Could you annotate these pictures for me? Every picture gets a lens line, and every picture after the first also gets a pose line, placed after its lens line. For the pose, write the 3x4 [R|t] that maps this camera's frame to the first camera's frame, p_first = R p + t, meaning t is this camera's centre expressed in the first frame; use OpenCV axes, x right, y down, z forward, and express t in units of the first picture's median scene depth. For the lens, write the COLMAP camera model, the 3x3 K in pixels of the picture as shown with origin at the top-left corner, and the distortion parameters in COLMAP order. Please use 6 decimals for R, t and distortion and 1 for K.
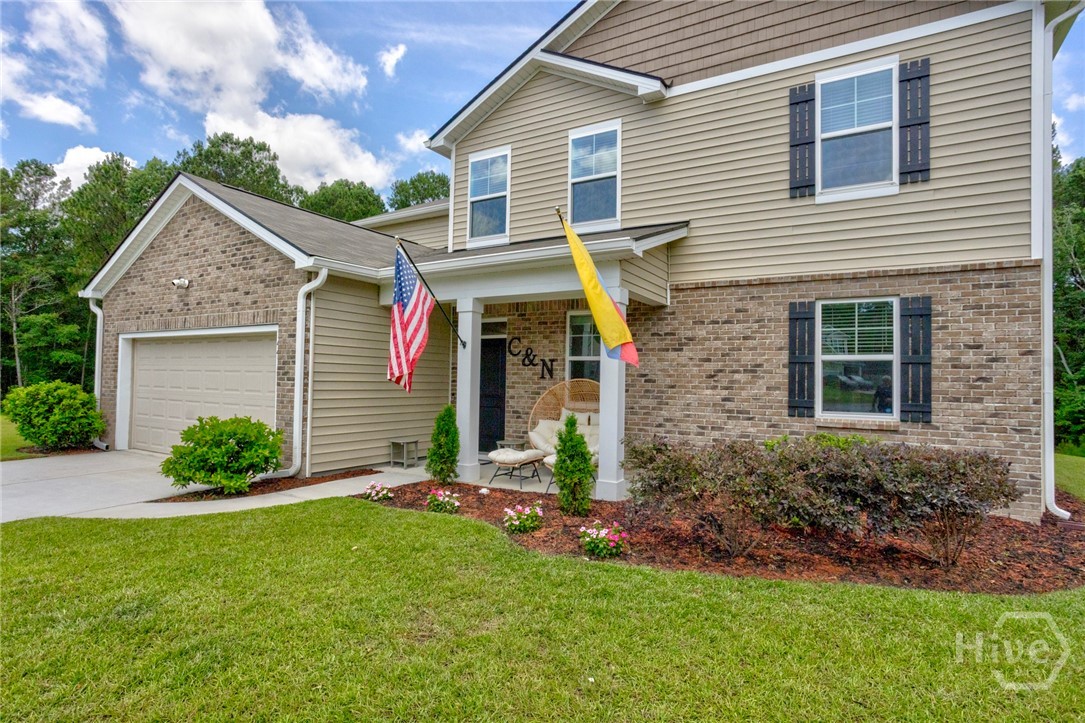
lens RADIAL K [[574.7, 0, 542.5], [0, 574.7, 361.5], [0, 0, 1]] dist [-0.058228, 0.044549]
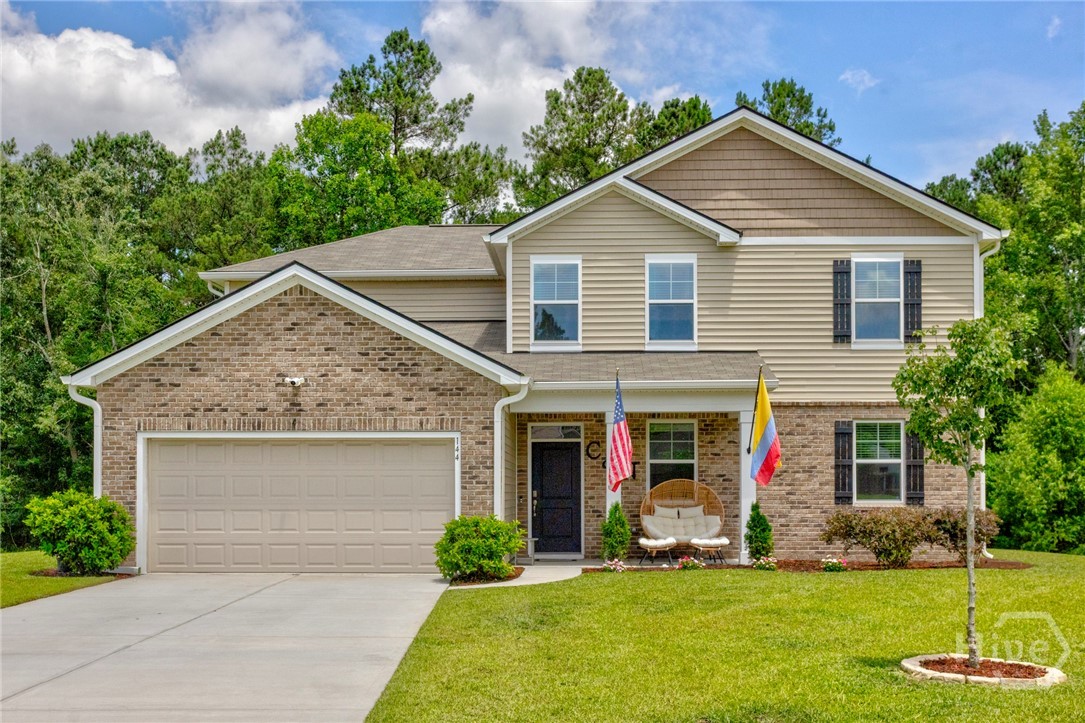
lens RADIAL K [[1167.3, 0, 544.4], [0, 1167.3, 462.5], [0, 0, 1]] dist [0.005699, 0.003806]
pose [[0.870921, -0.005083, 0.491396, -1.423400], [0.000220, 0.999950, 0.009954, -0.029453], [-0.491423, -0.008561, 0.870879, -1.007332]]
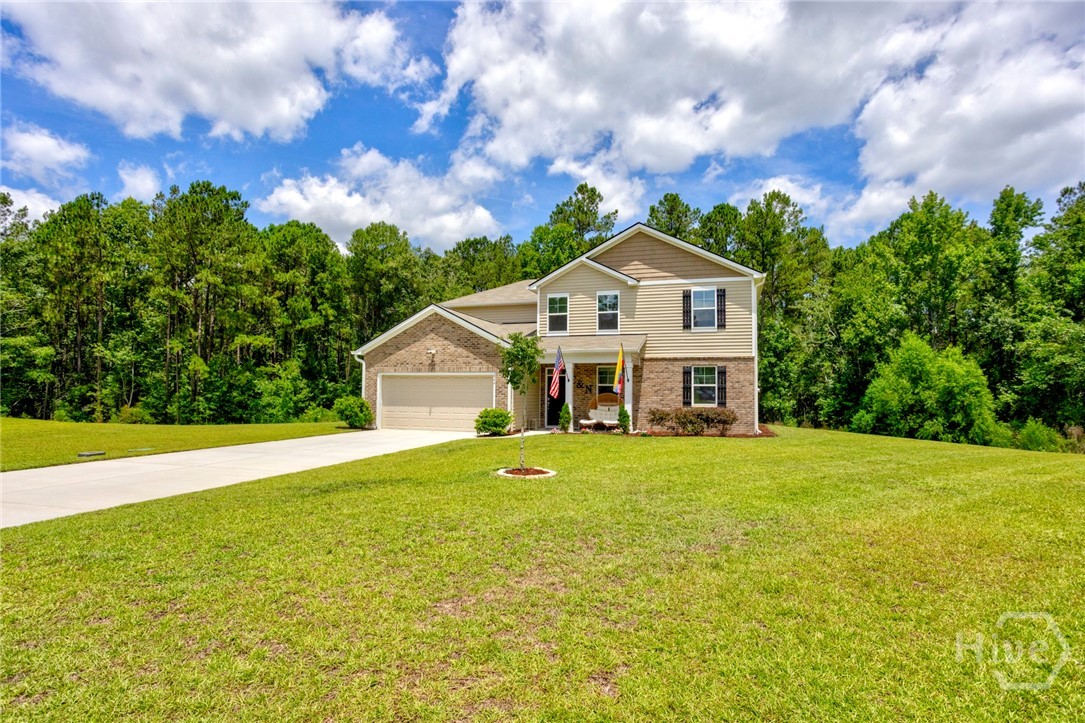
lens RADIAL K [[574.7, 0, 542.5], [0, 574.7, 361.5], [0, 0, 1]] dist [-0.058228, 0.044549]
pose [[0.976063, 0.005119, 0.217429, -0.822006], [0.000556, 0.999661, -0.026033, -0.047855], [-0.217489, 0.025531, 0.975729, -1.544973]]
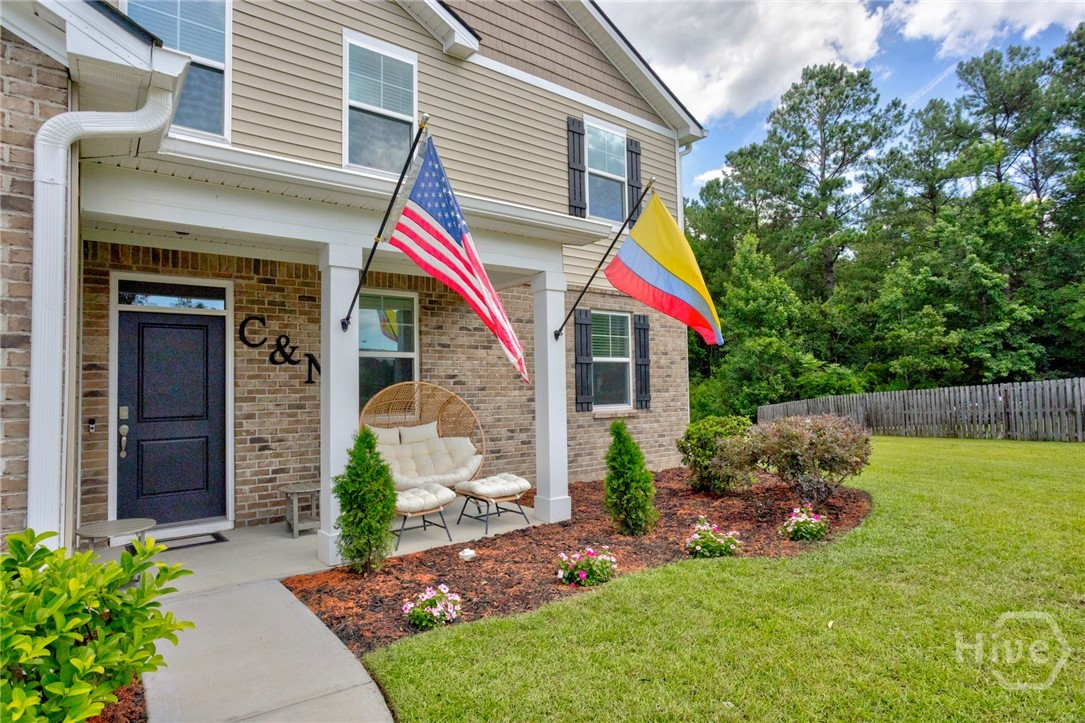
lens RADIAL K [[602.5, 0, 542.5], [0, 602.5, 361.5], [0, 0, 1]] dist [-0.022236, 0.000834]
pose [[0.354873, 0.019312, 0.934715, -0.625862], [-0.002778, 0.999804, -0.019602, 0.020036], [-0.934910, 0.004359, 0.354857, 0.591115]]
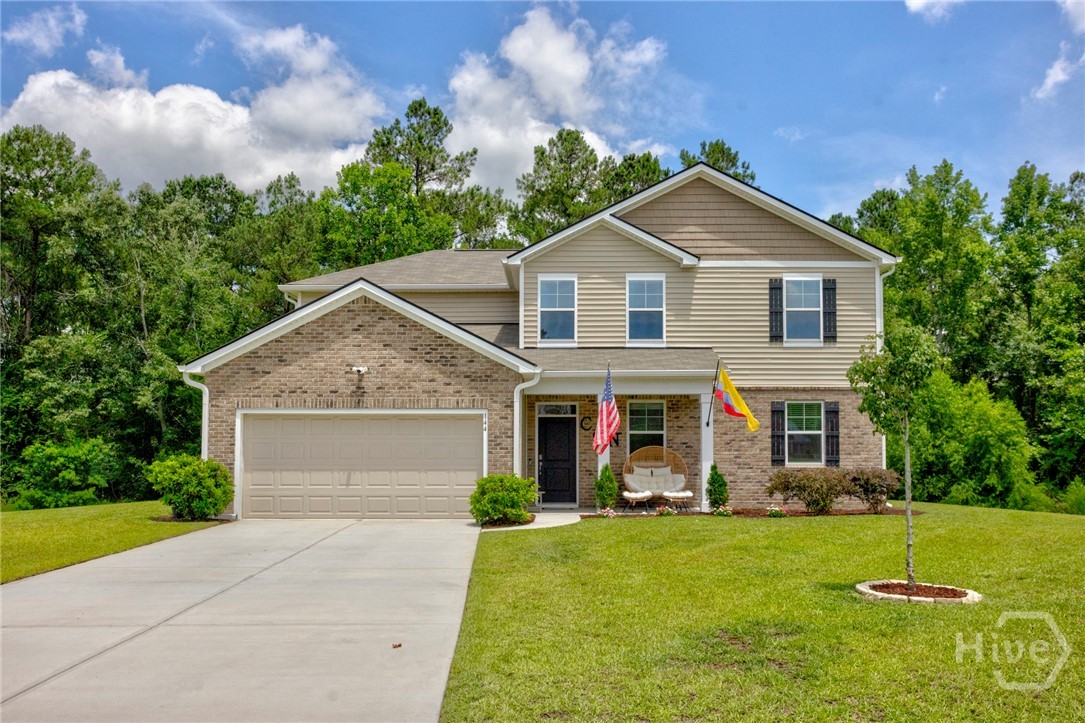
lens RADIAL K [[909.6, 0, 544.4], [0, 909.6, 402.9], [0, 0, 1]] dist [0.002718, 0.012216]
pose [[0.858427, 0.012893, 0.512774, -1.501832], [-0.001675, 0.999749, -0.022334, -0.031840], [-0.512933, 0.018313, 0.858233, -0.990376]]
